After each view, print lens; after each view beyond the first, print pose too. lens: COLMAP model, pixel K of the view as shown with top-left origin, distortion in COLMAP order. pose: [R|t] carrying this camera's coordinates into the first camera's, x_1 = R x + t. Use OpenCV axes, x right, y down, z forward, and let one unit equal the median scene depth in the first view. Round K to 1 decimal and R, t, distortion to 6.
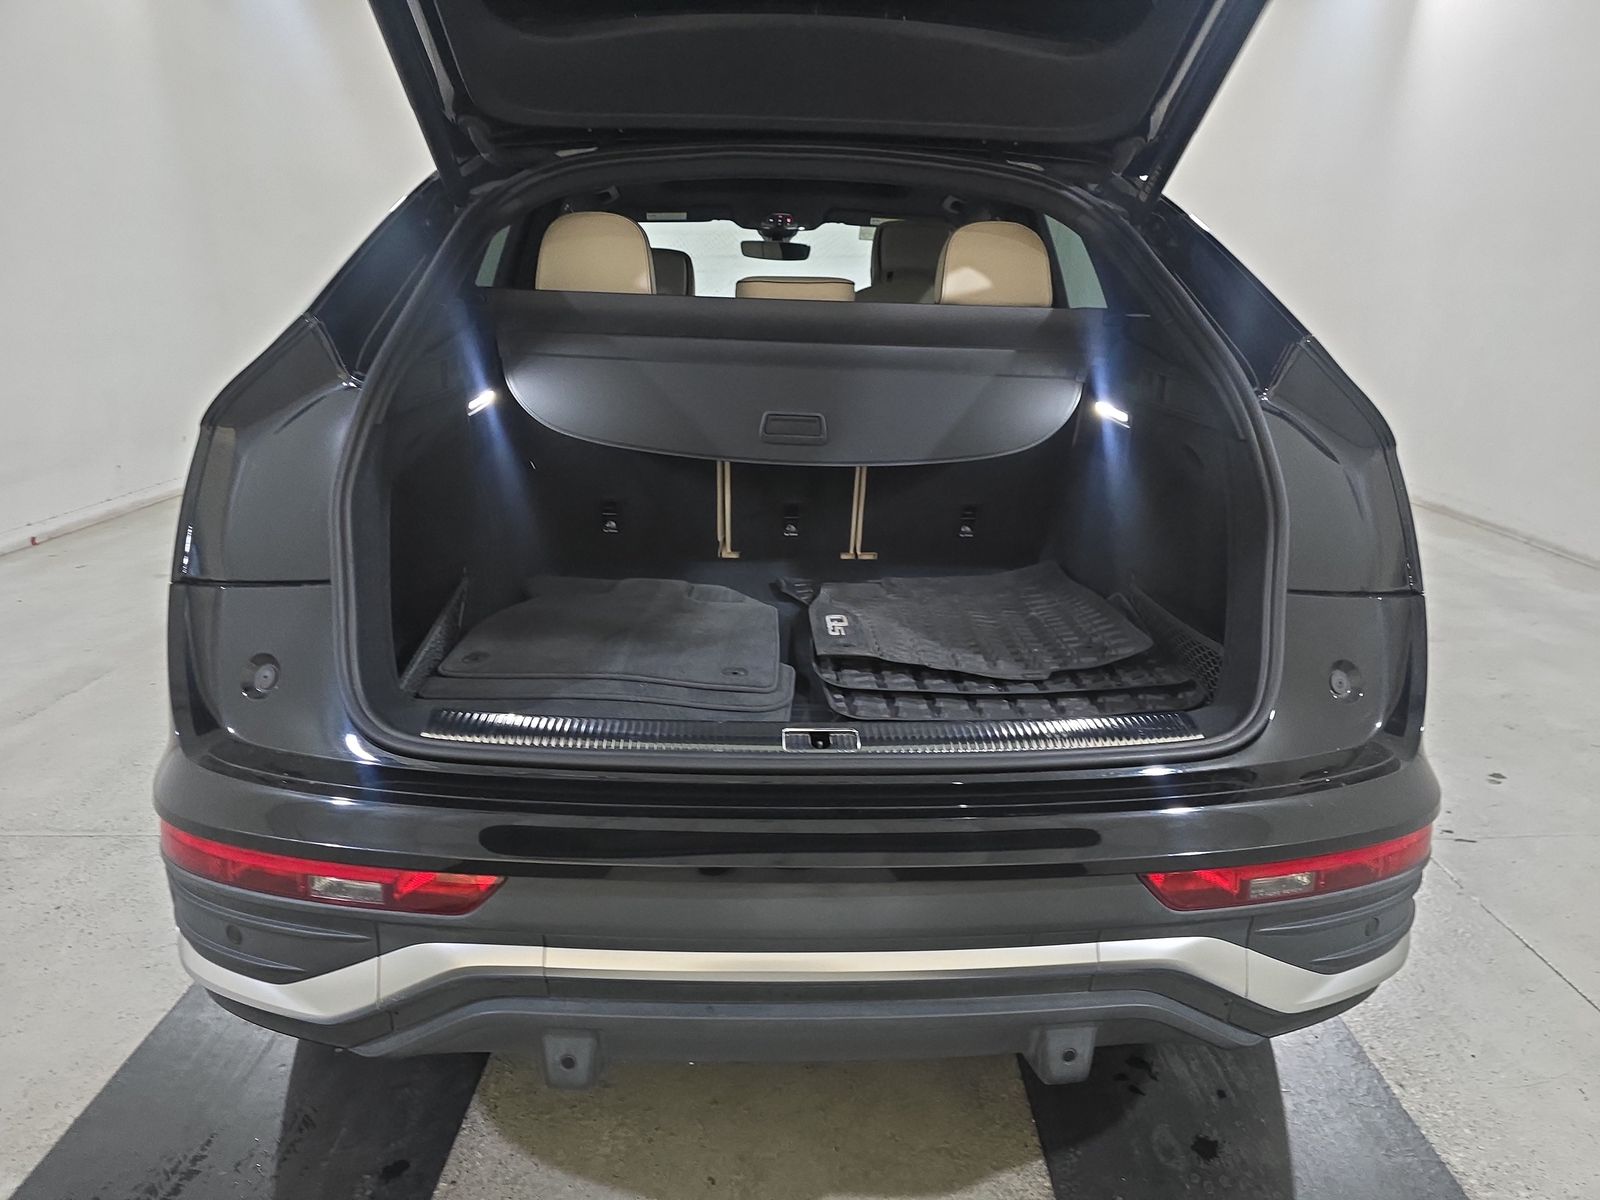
lens RADIAL K [[1051.3, 0, 794.5], [0, 1051.3, 601.4], [0, 0, 1]] dist [0.029548, -0.029866]
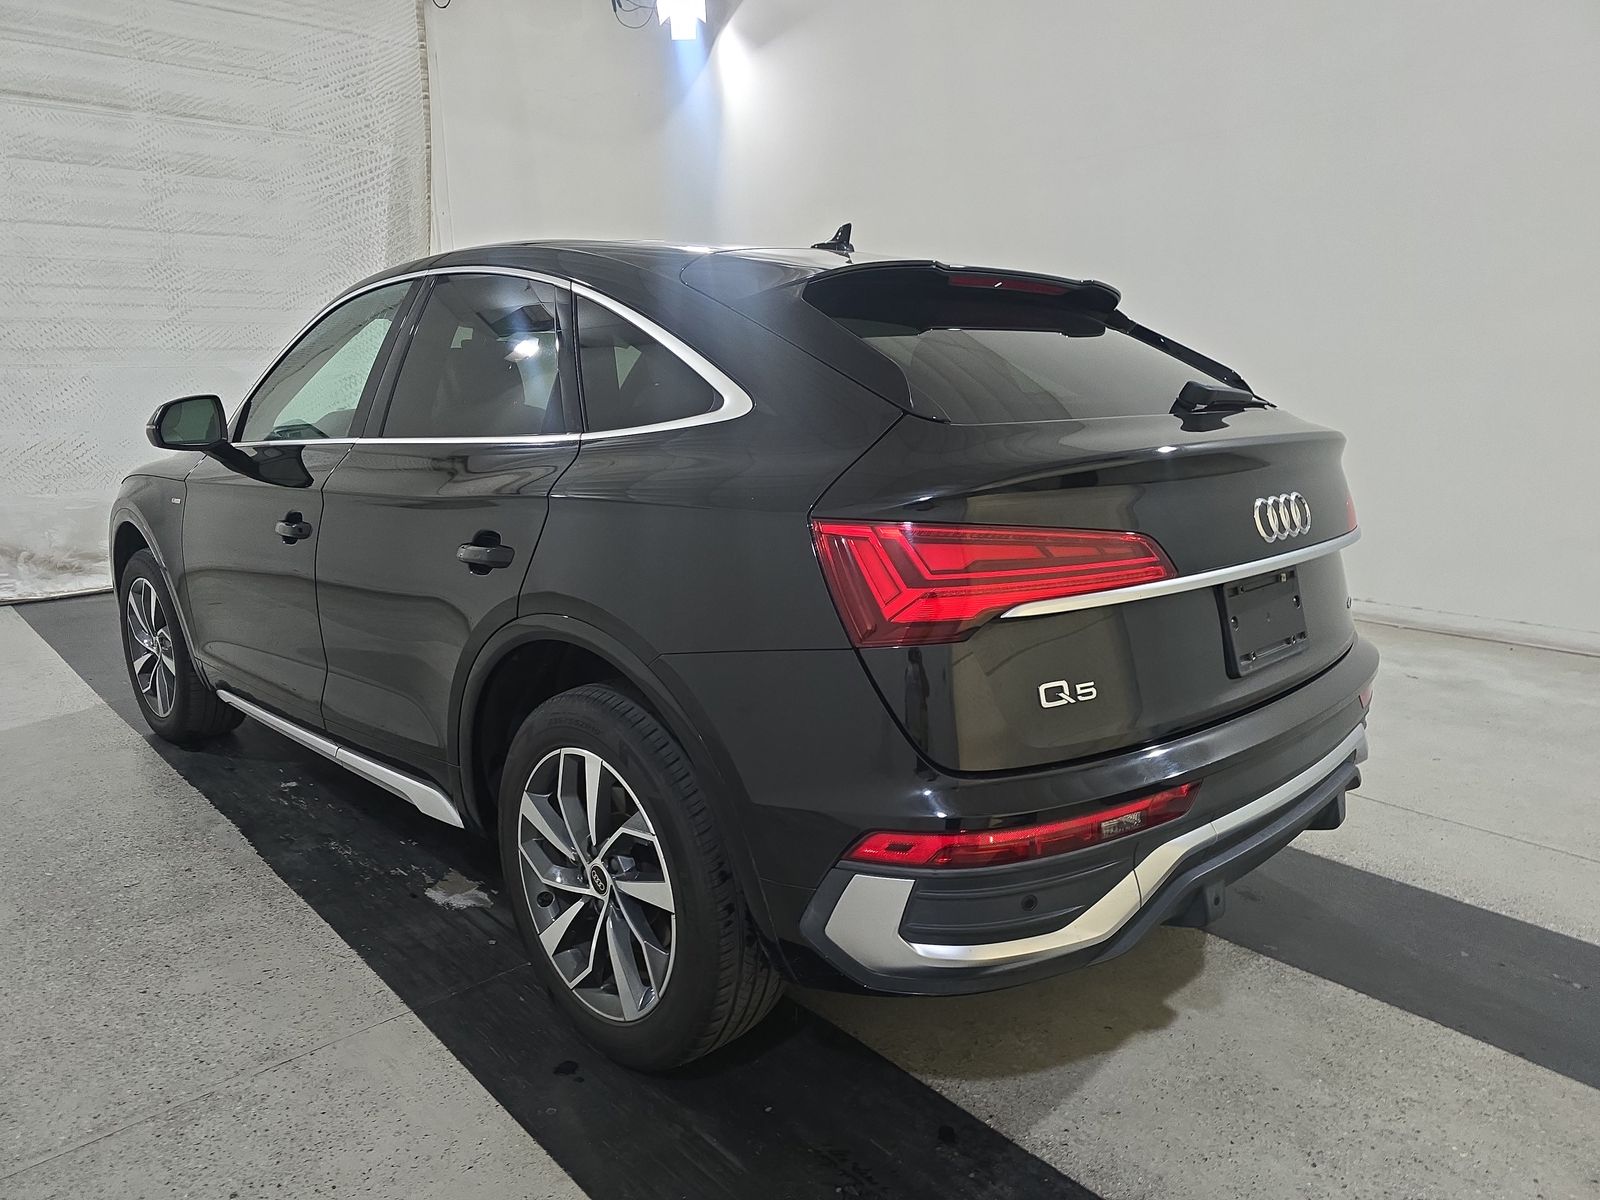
lens RADIAL K [[1051.3, 0, 781.8], [0, 1051.3, 604.5], [0, 0, 1]] dist [0.029548, -0.029866]
pose [[0.747881, -0.157084, 0.644979, -1.408241], [0.205613, 0.978633, -0.000072, -0.082688], [-0.631187, 0.132670, 0.764200, 0.185480]]
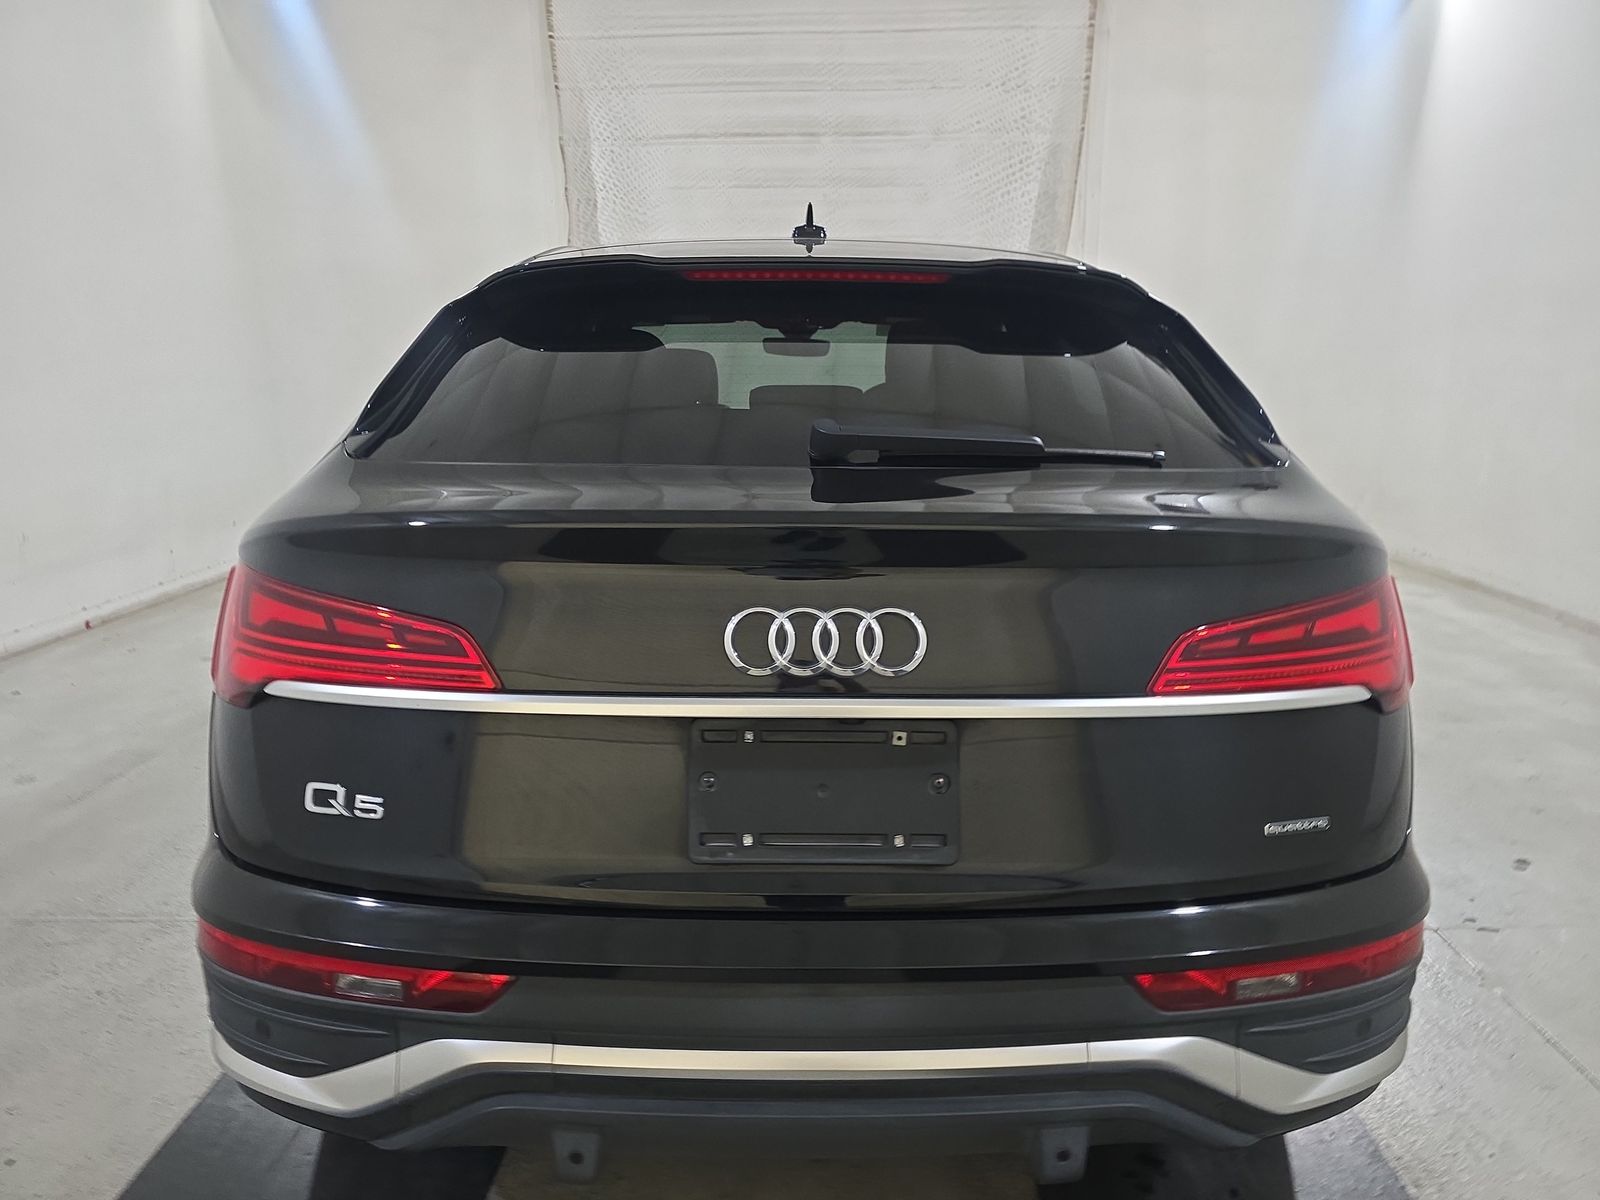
lens RADIAL K [[1051.3, 0, 795.4], [0, 1051.3, 601.8], [0, 0, 1]] dist [0.029548, -0.029866]
pose [[0.999451, -0.006679, -0.032462, 0.035698], [0.004544, 0.997849, -0.065400, -0.036262], [0.032829, 0.065216, 0.997331, -0.060063]]
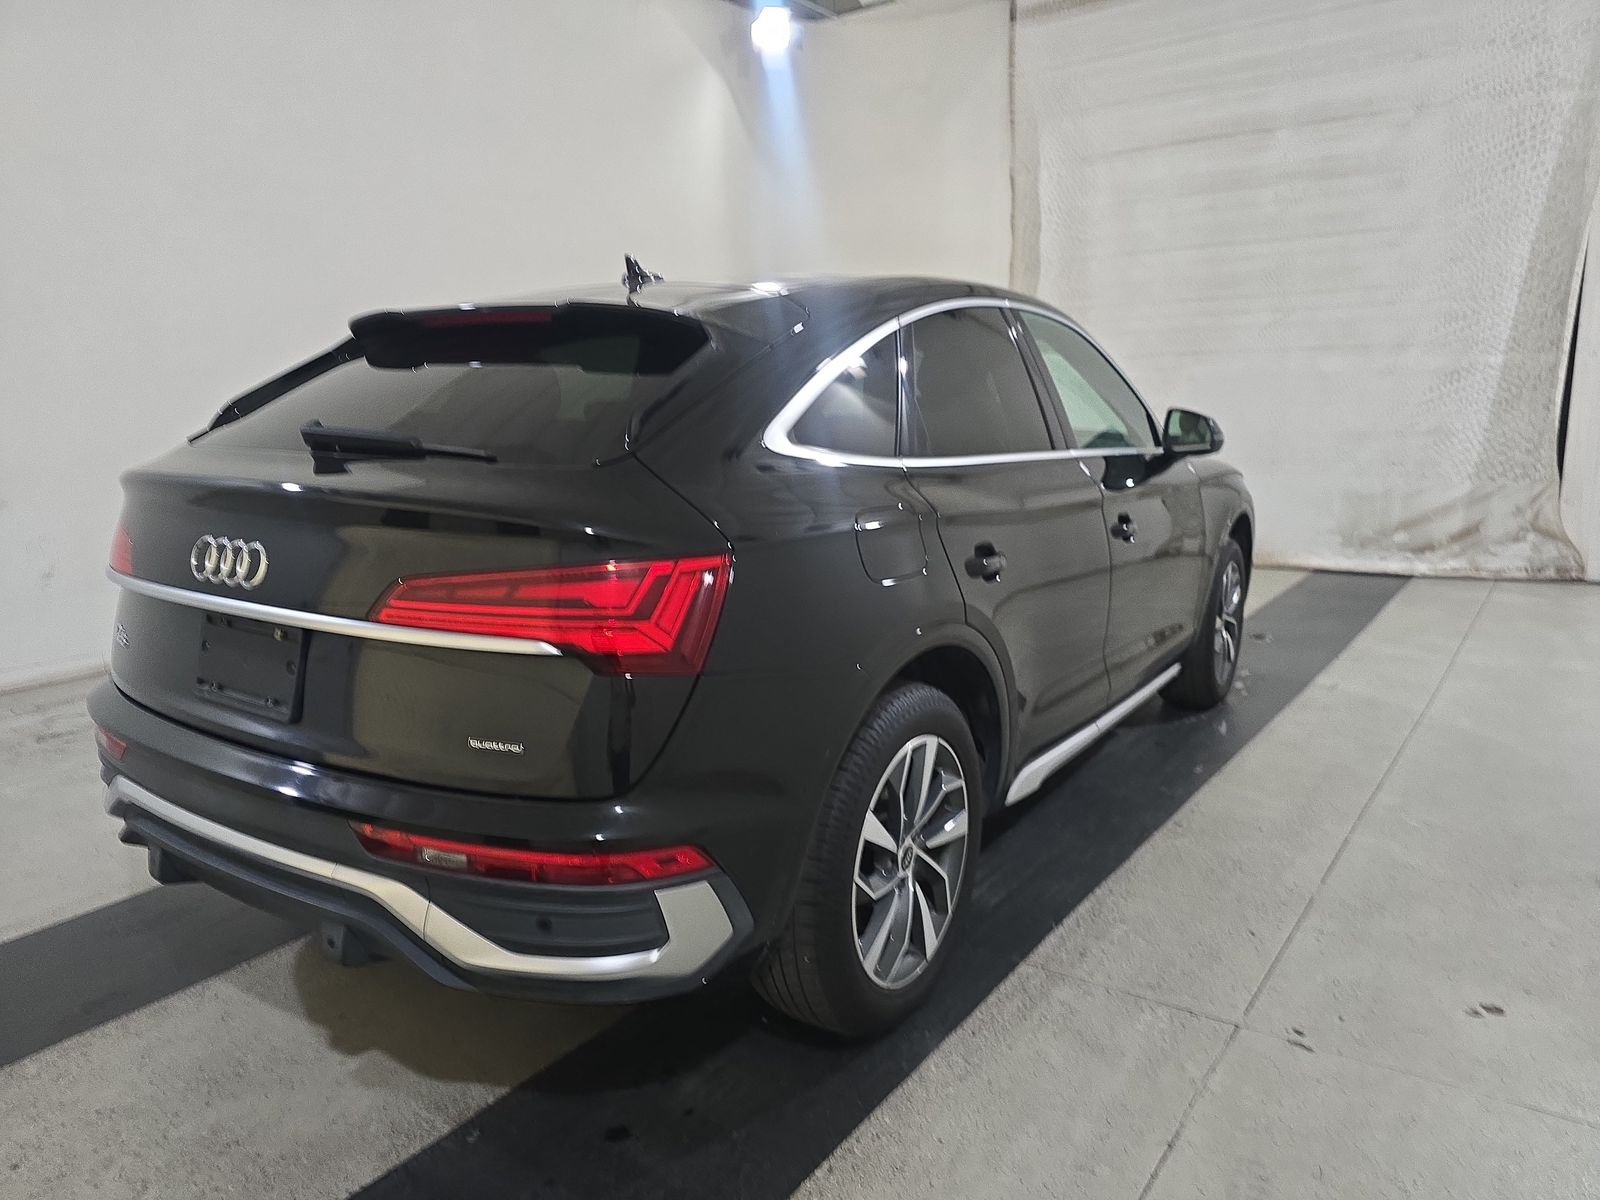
lens RADIAL K [[1051.3, 0, 799.3], [0, 1051.3, 598.6], [0, 0, 1]] dist [0.029548, -0.029866]
pose [[0.817293, 0.088448, -0.569394, 1.415138], [-0.137927, 0.989452, -0.044279, -0.056292], [0.559472, 0.114724, 0.820871, 0.104016]]
